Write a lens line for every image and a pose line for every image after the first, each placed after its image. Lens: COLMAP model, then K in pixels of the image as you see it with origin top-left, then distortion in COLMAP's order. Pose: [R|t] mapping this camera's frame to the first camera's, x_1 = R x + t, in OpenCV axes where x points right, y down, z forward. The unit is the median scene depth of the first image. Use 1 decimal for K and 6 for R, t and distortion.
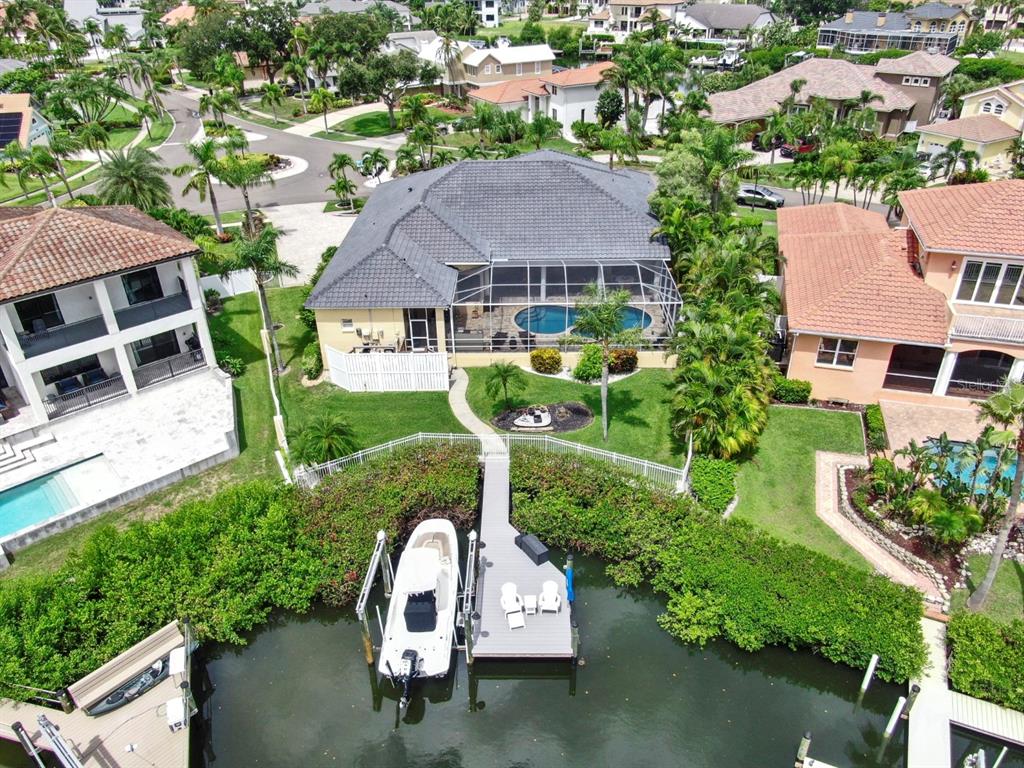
lens RADIAL K [[734.1, 0, 517.7], [0, 734.1, 378.2], [0, 0, 1]] dist [-0.002406, -0.002228]
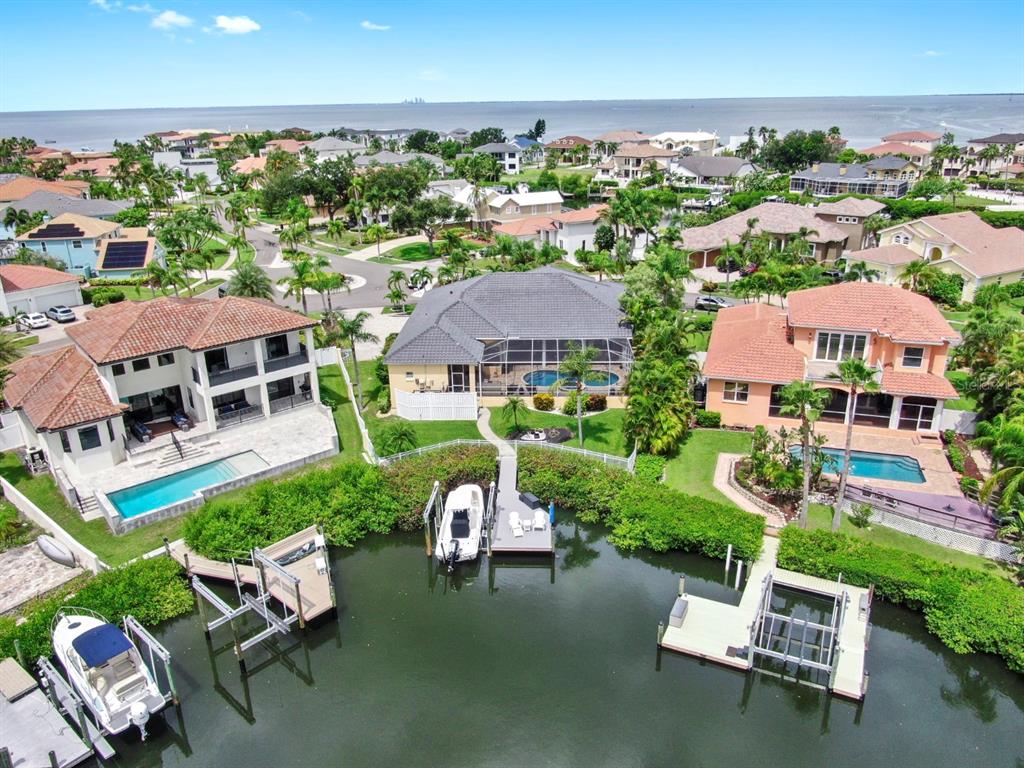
lens RADIAL K [[734.1, 0, 517.7], [0, 734.1, 378.2], [0, 0, 1]] dist [-0.002406, -0.002228]
pose [[0.999610, 0.007836, -0.026805, 0.023035], [-0.012256, 0.985553, -0.168925, 0.160703], [0.025094, 0.169188, 0.985264, -0.406036]]
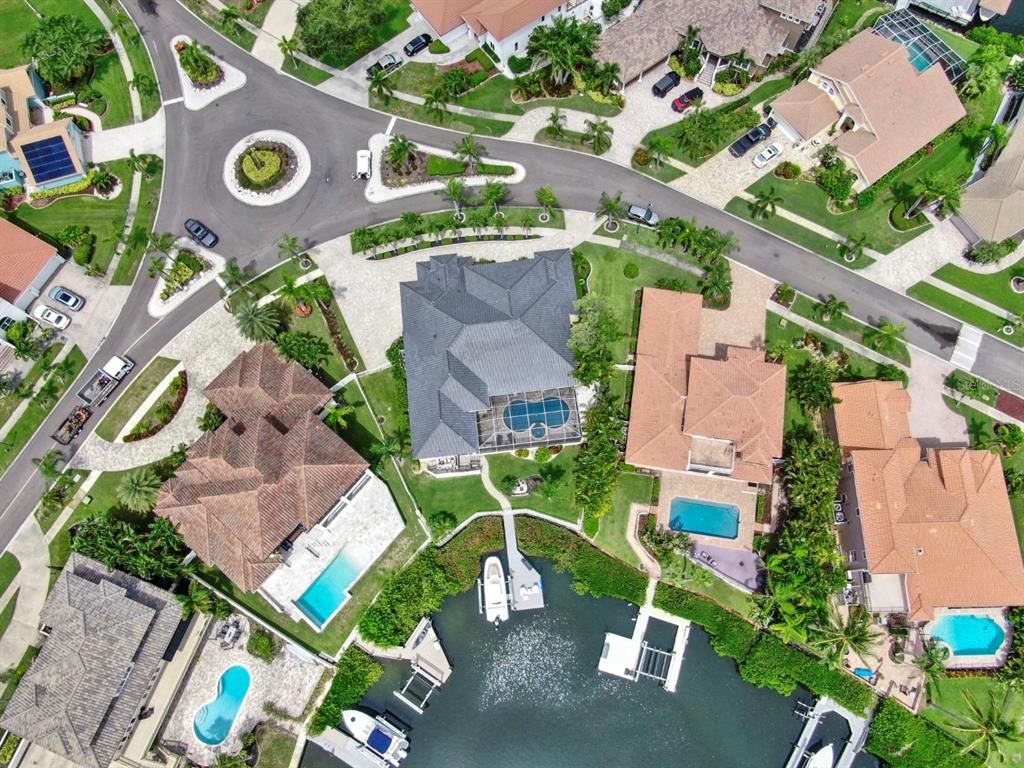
lens RADIAL K [[734.1, 0, 517.7], [0, 734.1, 378.2], [0, 0, 1]] dist [-0.002406, -0.002228]
pose [[0.992684, -0.113495, 0.041201, -0.036401], [0.058410, 0.750041, 0.658807, -1.503995], [-0.105674, -0.651580, 0.751183, -0.469419]]
